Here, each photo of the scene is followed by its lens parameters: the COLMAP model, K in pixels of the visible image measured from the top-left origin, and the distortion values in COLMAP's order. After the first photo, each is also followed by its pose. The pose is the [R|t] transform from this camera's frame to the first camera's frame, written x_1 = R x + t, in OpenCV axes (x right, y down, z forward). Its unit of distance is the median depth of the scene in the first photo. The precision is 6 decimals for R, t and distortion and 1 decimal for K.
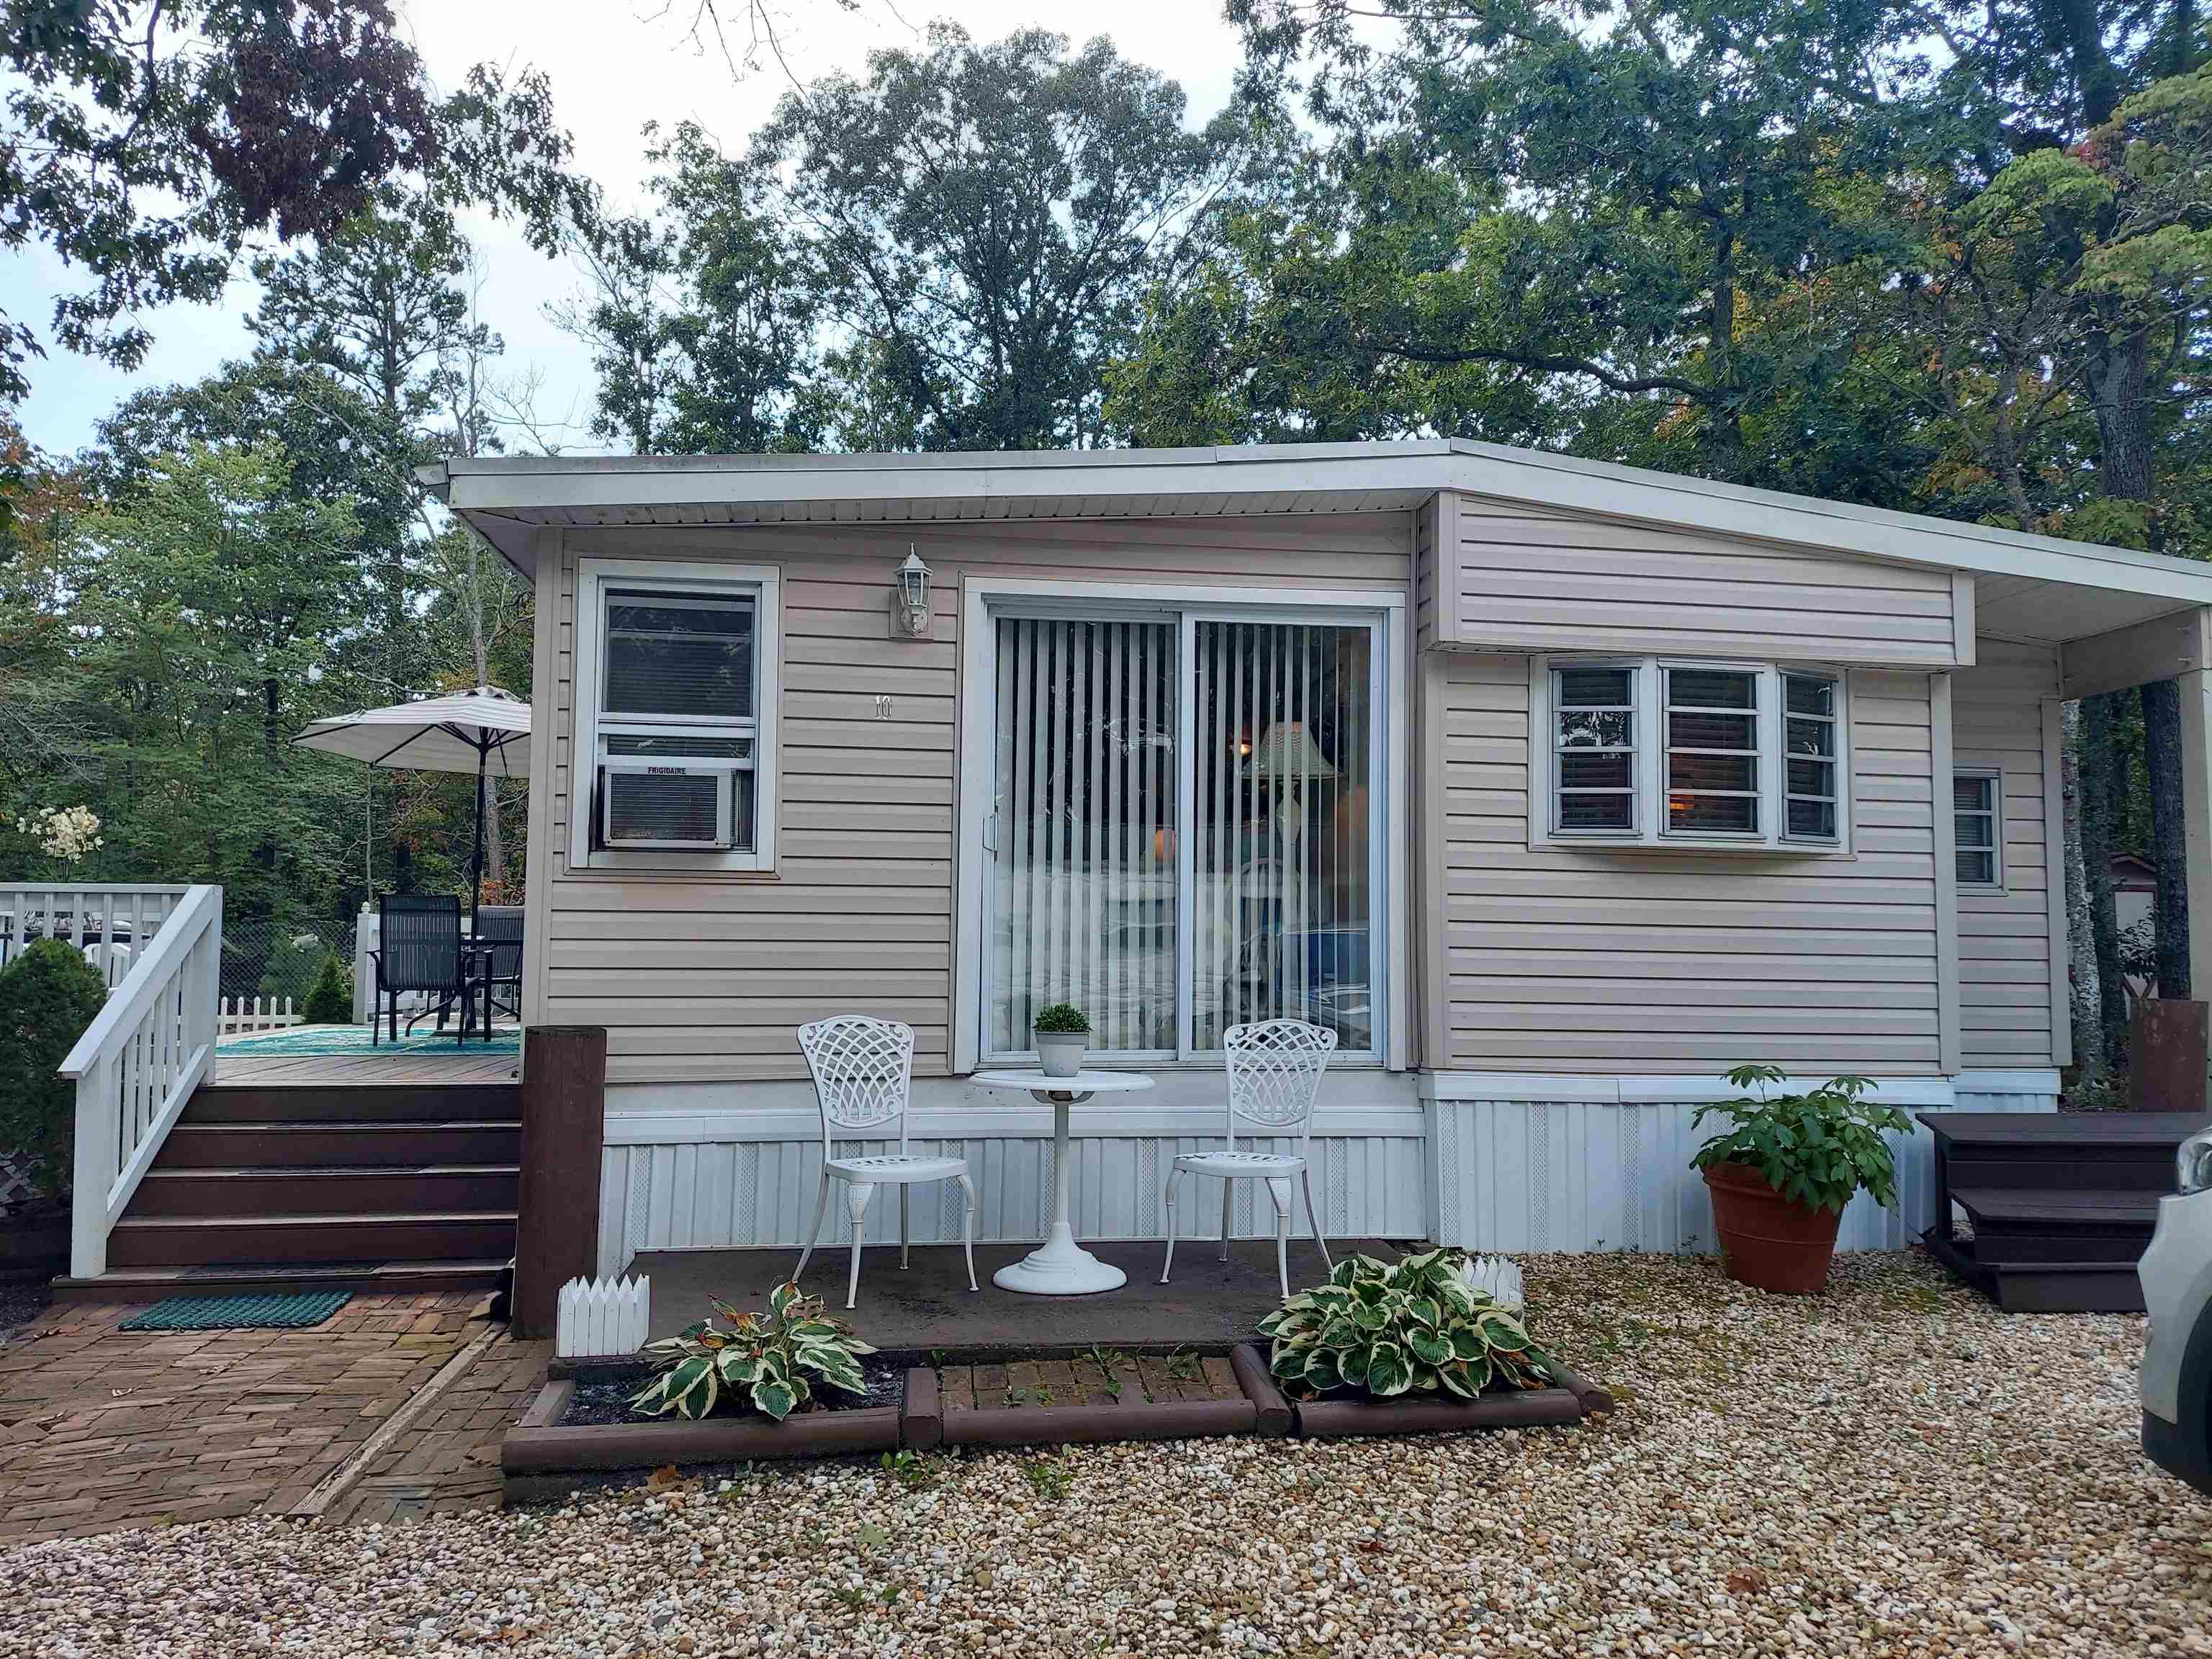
lens RADIAL K [[1577.6, 0, 1134.5], [0, 1577.6, 835.1], [0, 0, 1]] dist [0.109527, -0.116308]
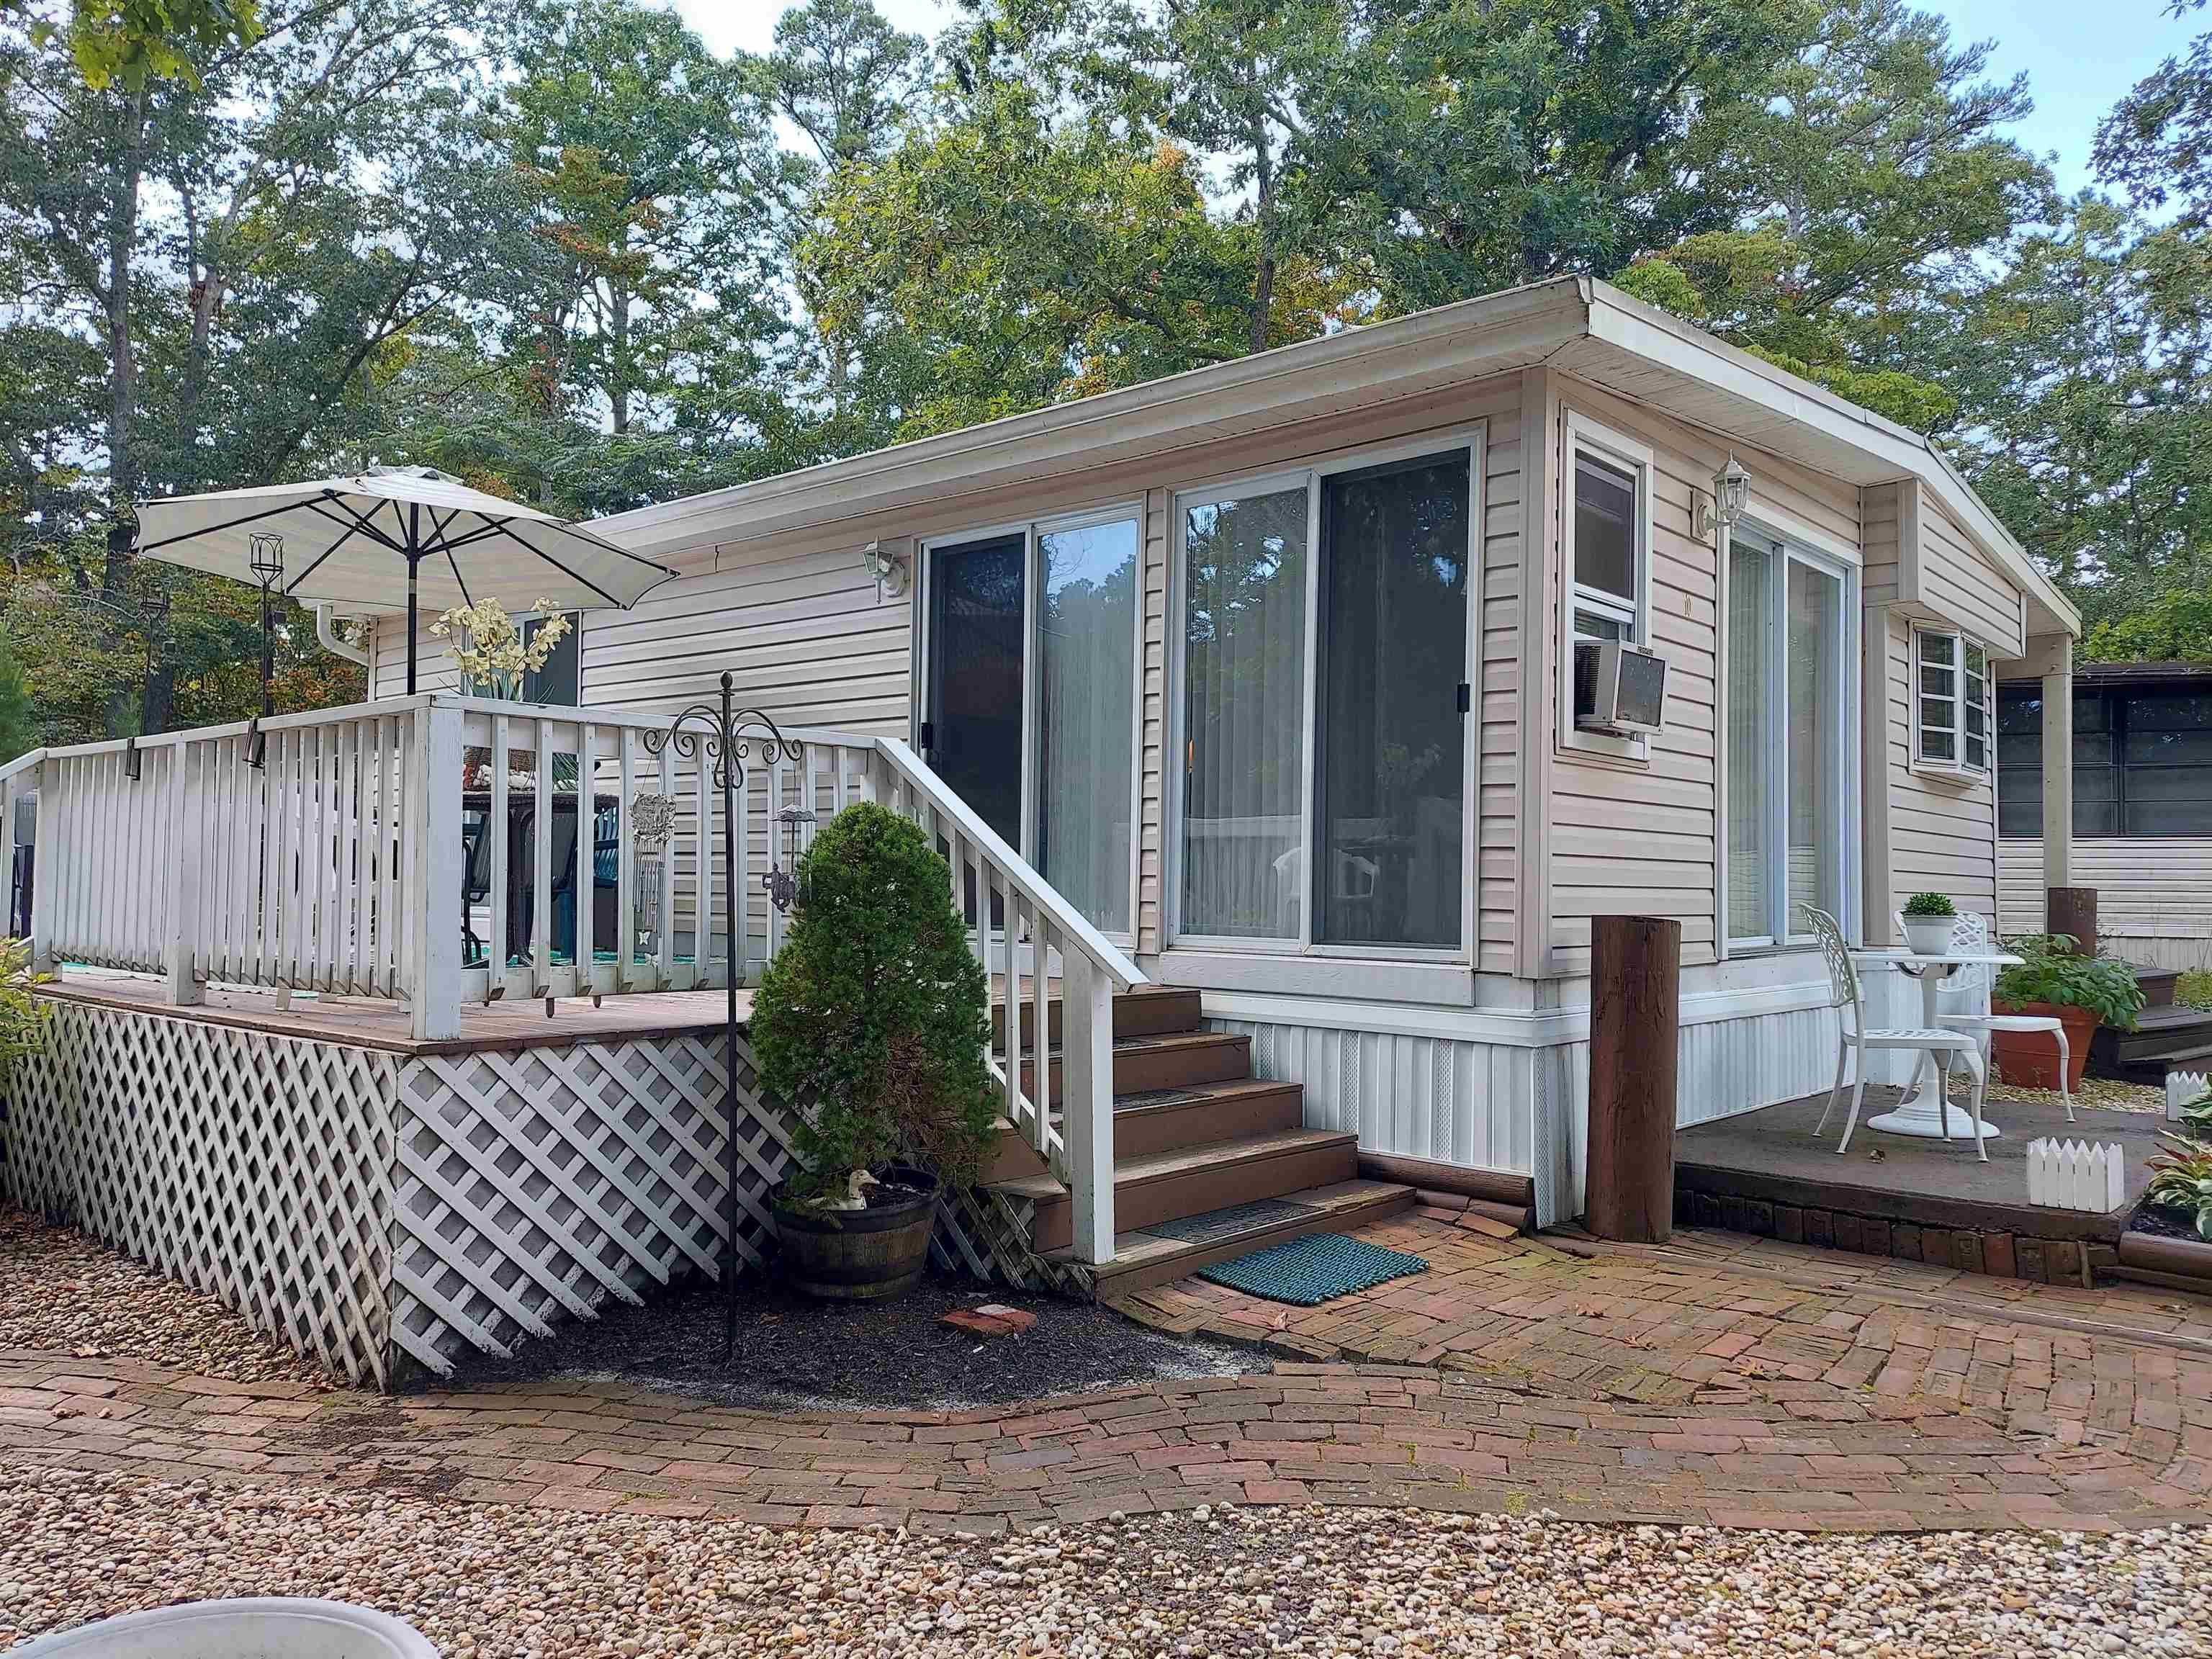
lens RADIAL K [[1577.6, 0, 1134.5], [0, 1577.6, 835.1], [0, 0, 1]] dist [0.109527, -0.116308]
pose [[0.758441, 0.020312, 0.651426, -1.054503], [-0.052228, 0.998194, 0.029683, 0.052984], [-0.649646, -0.056535, 0.758132, 0.424340]]
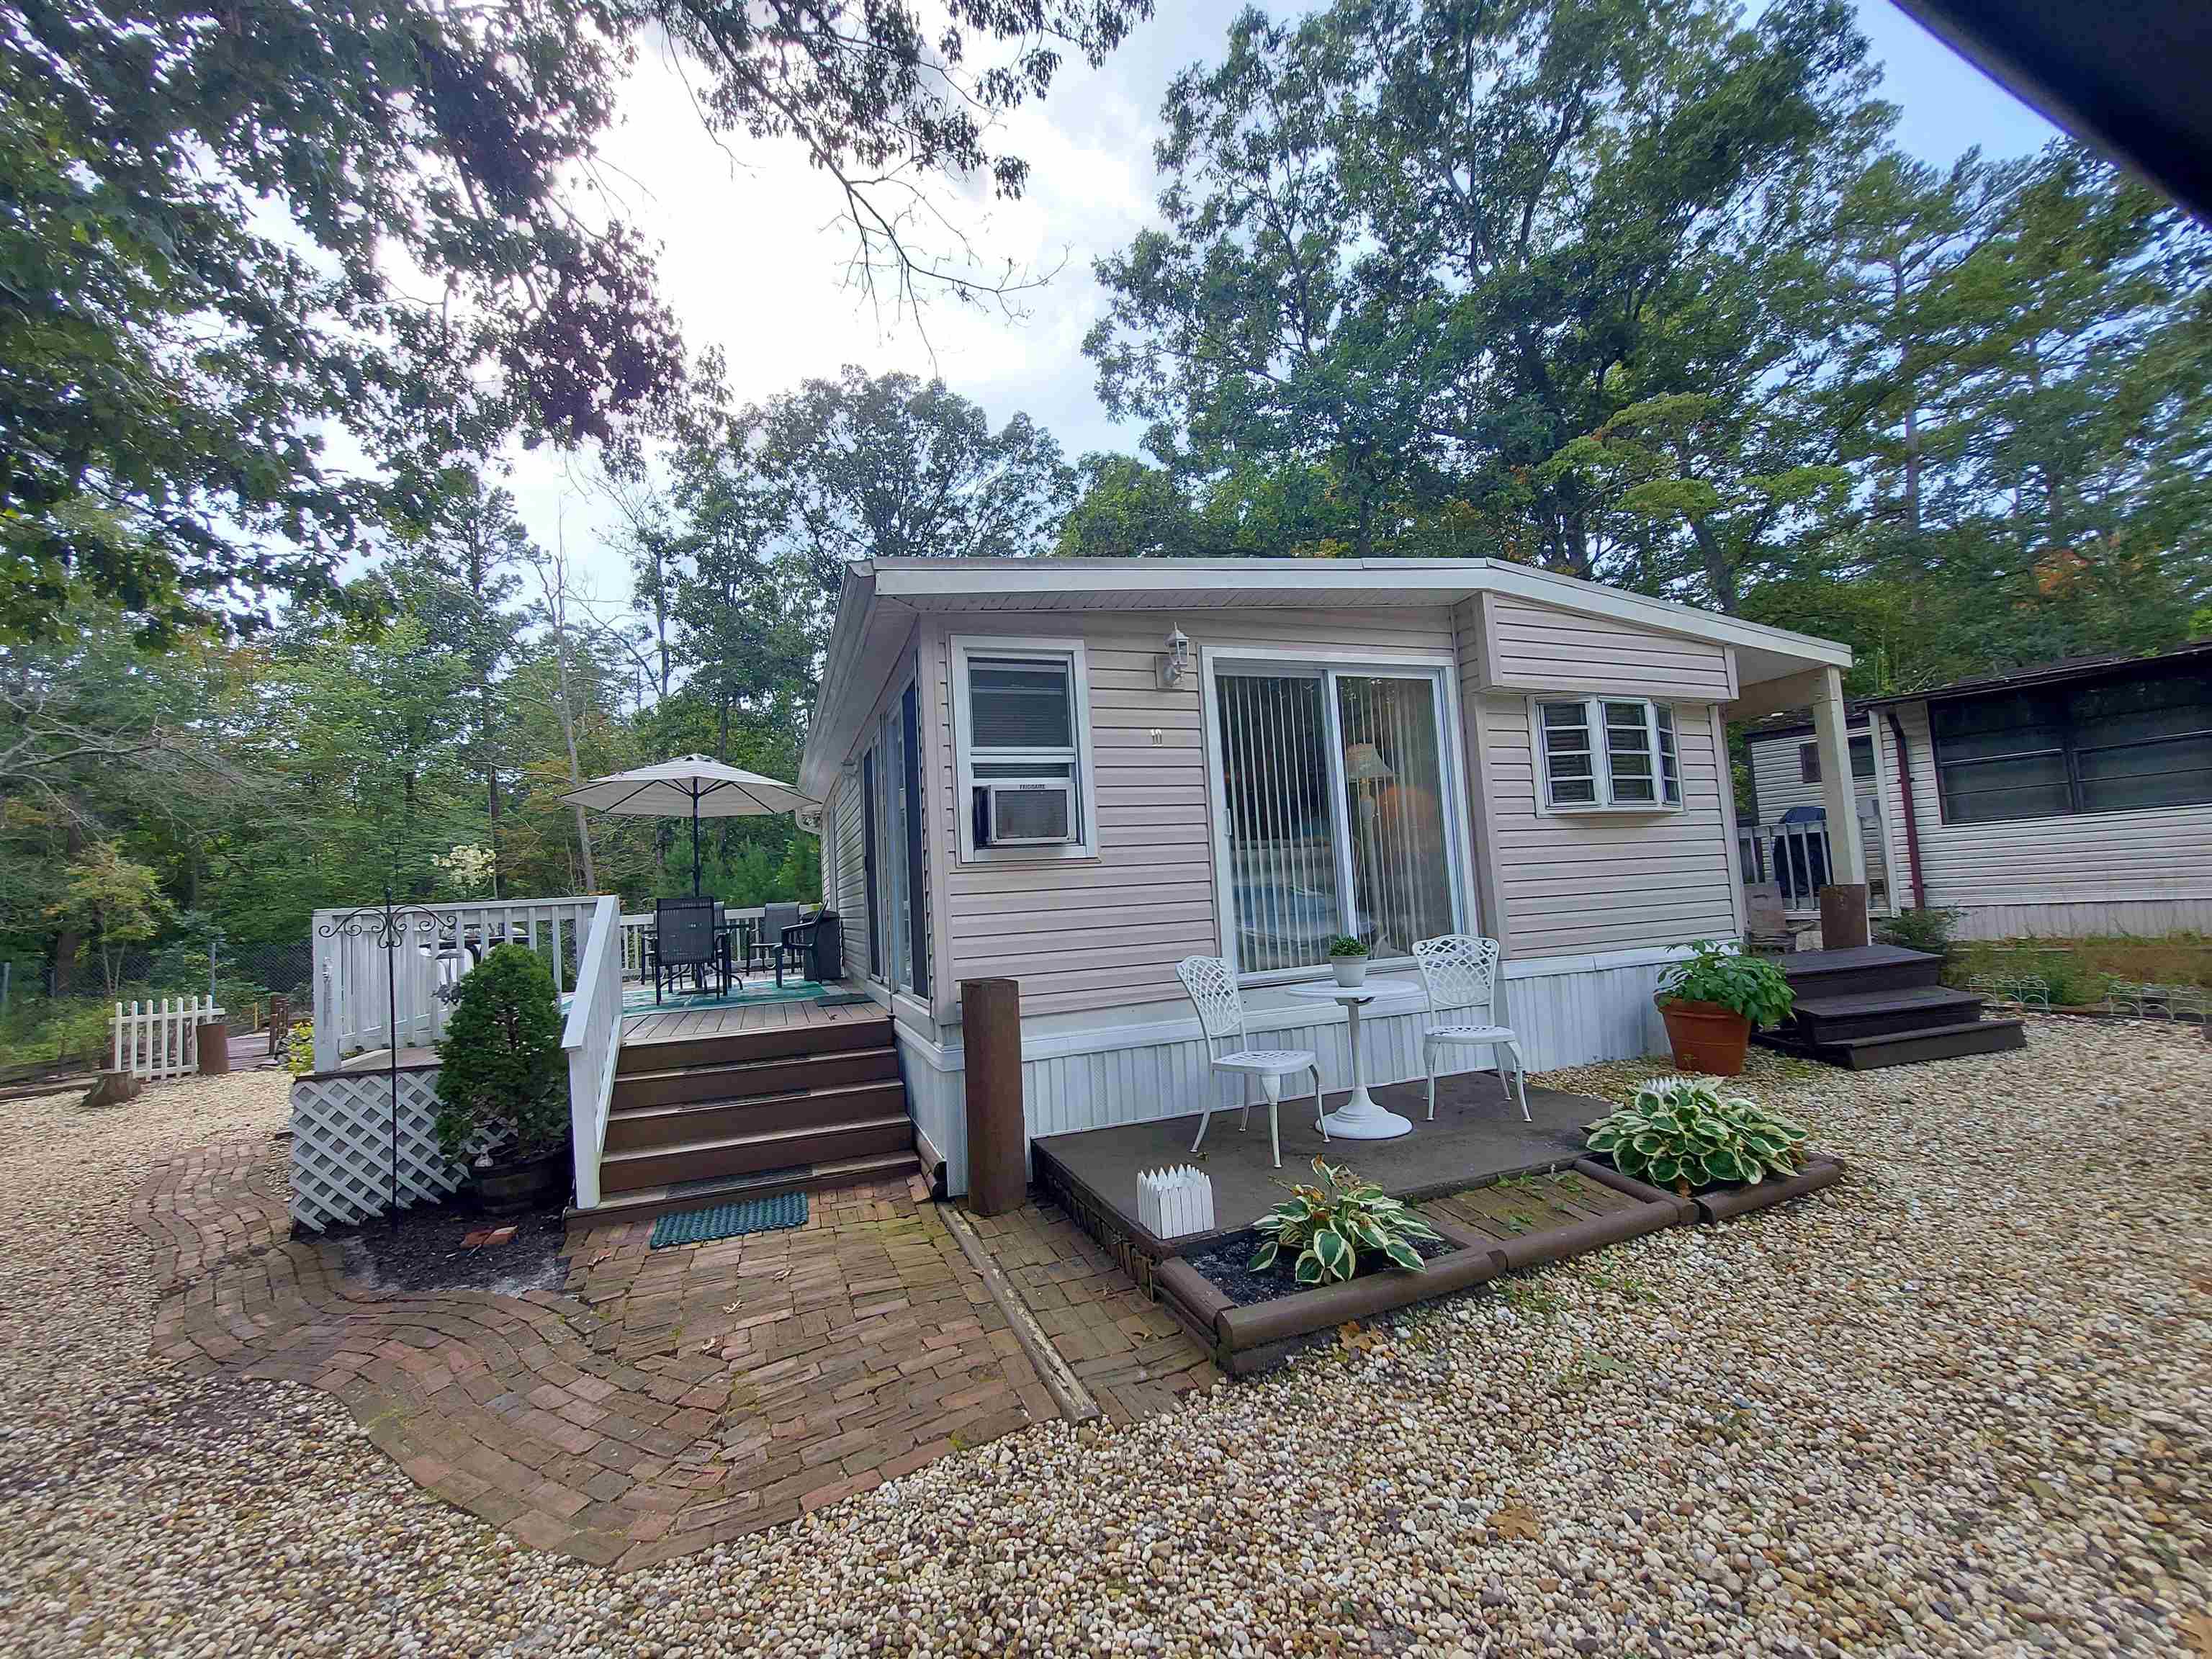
lens RADIAL K [[888.9, 0, 1097.9], [0, 888.9, 836.0], [0, 0, 1]] dist [-0.017336, -0.000234]
pose [[0.977290, -0.053572, 0.205021, -0.363380], [0.054639, 0.998506, 0.000456, 0.003727], [-0.204739, 0.010756, 0.978757, 0.223373]]
